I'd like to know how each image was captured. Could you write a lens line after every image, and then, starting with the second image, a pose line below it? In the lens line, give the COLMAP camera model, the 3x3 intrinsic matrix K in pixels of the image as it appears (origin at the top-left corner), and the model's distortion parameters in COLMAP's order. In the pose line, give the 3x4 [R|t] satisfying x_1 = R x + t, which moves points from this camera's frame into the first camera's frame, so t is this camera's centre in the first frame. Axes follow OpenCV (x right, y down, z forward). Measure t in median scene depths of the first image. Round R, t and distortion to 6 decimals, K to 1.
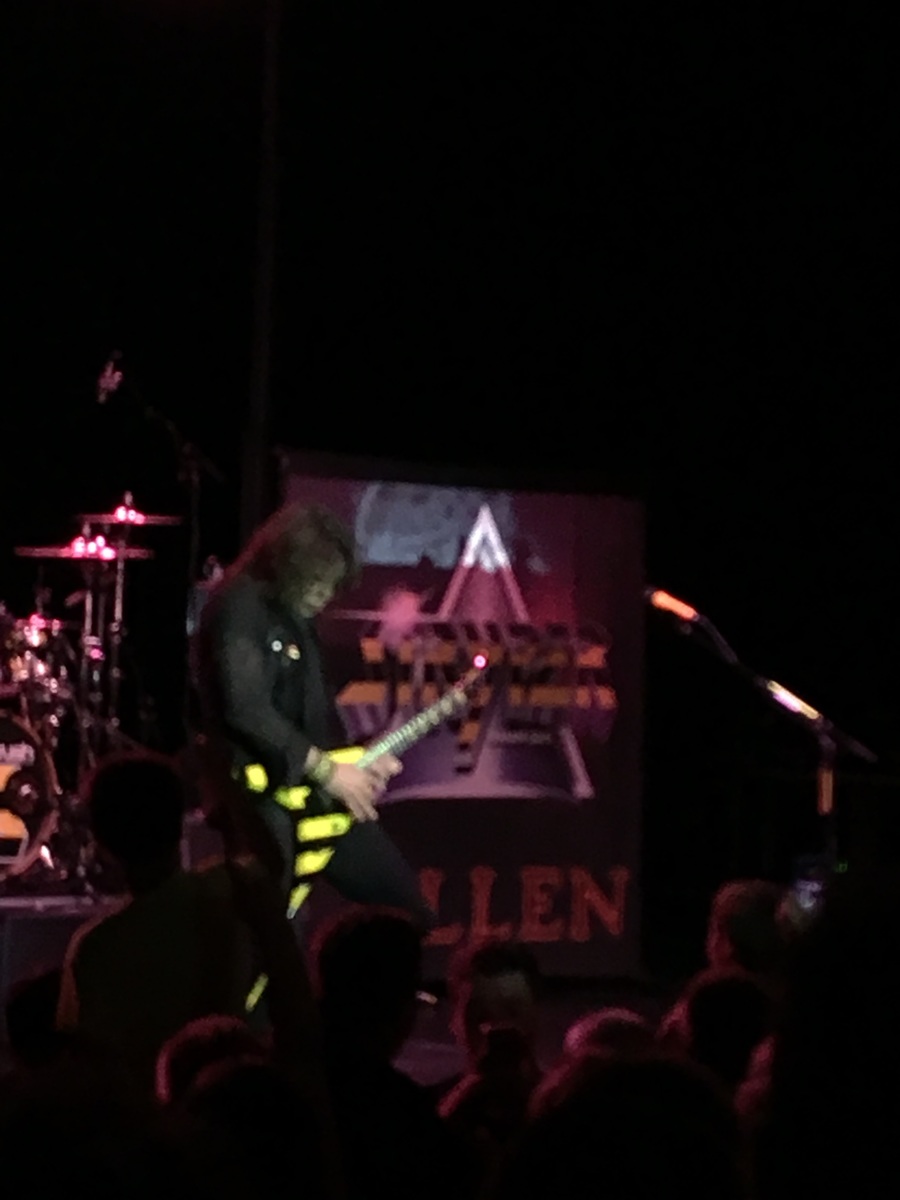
lens RADIAL K [[3632.7, 0, 450.7], [0, 3632.7, 598.0], [0, 0, 1]] dist [-0.225735, 0.000000]
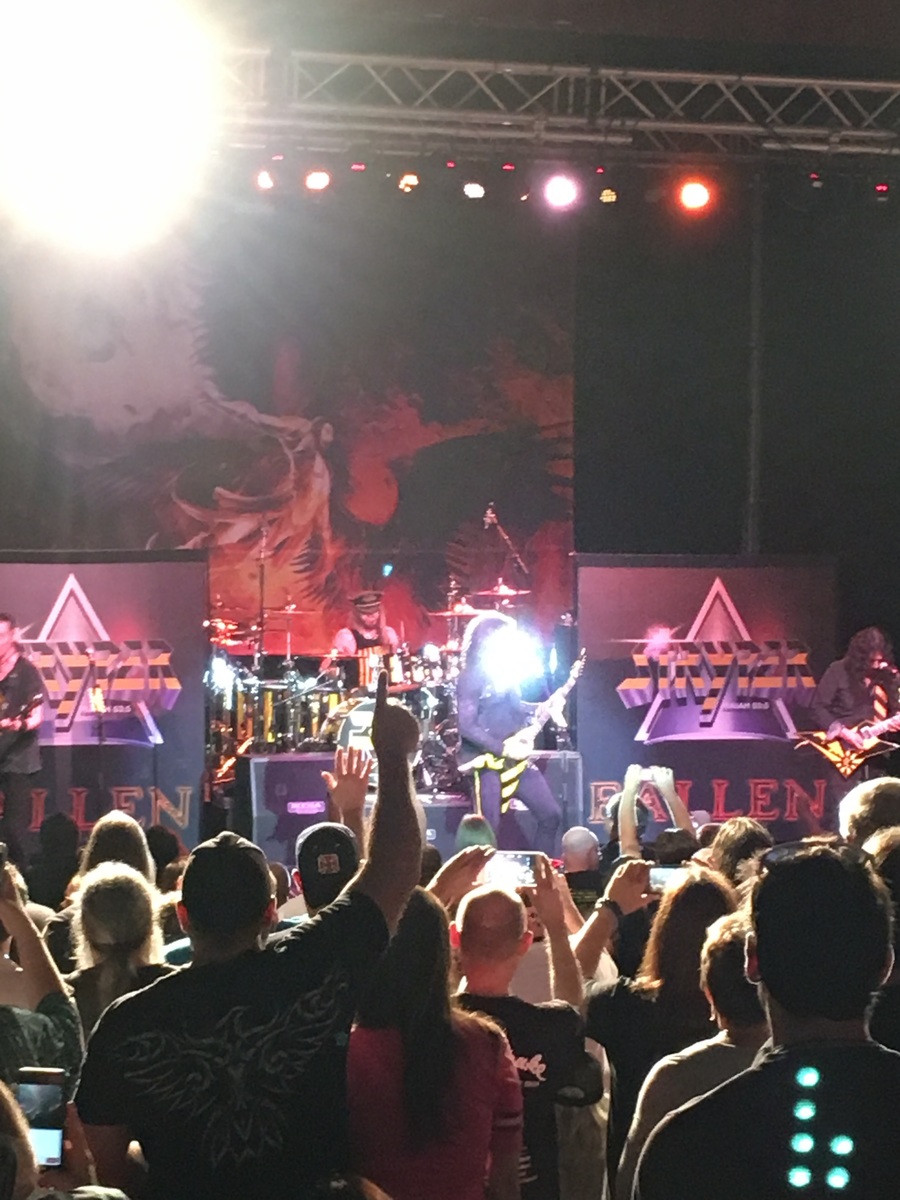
lens RADIAL K [[3168.4, 0, 452.0], [0, 3168.4, 606.4], [0, 0, 1]] dist [-0.068700, 0.000000]
pose [[0.893643, -0.005268, -0.448747, 0.592468], [0.023581, 0.999101, 0.035230, -0.068834], [0.448158, -0.042065, 0.892964, -0.447830]]
